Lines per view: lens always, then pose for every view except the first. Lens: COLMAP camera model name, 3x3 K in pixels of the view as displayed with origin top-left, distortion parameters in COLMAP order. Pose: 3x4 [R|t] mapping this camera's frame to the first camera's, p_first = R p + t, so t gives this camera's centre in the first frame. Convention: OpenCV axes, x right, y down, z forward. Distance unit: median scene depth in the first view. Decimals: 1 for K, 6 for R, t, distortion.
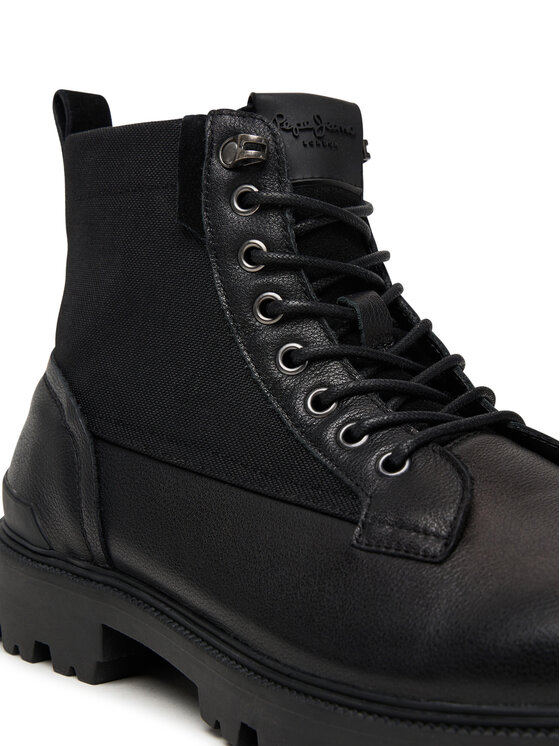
lens RADIAL K [[1067.4, 0, 280.0], [0, 1067.4, 373.0], [0, 0, 1]] dist [-0.093295, -0.014914]
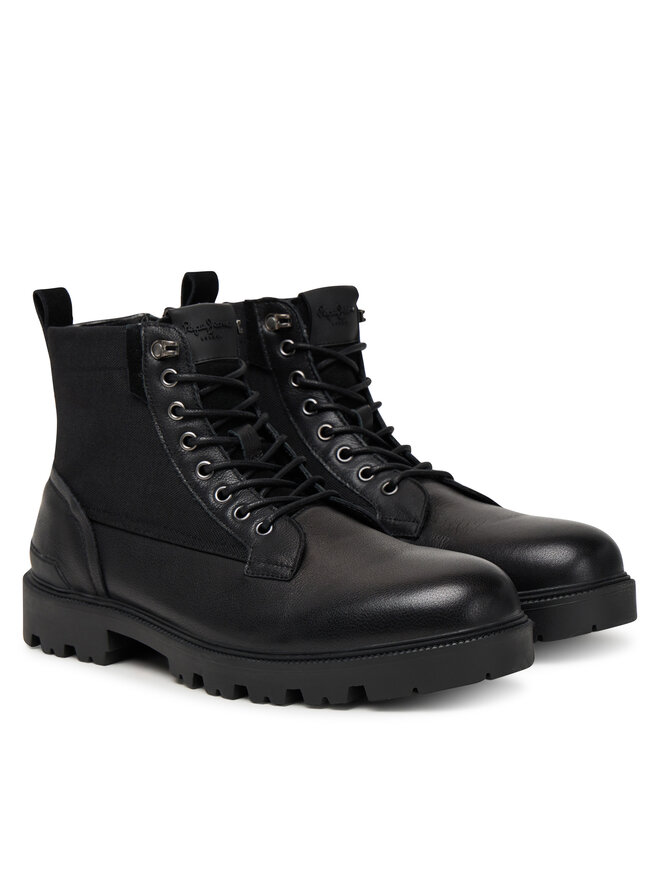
lens RADIAL K [[2539.2, 0, 330.0], [0, 2539.2, 440.0], [0, 0, 1]] dist [-0.007008, -0.167044]
pose [[0.995789, -0.086138, 0.031375, 0.089082], [0.080569, 0.985589, 0.148741, -0.659201], [-0.043735, -0.145587, 0.988378, -3.085798]]
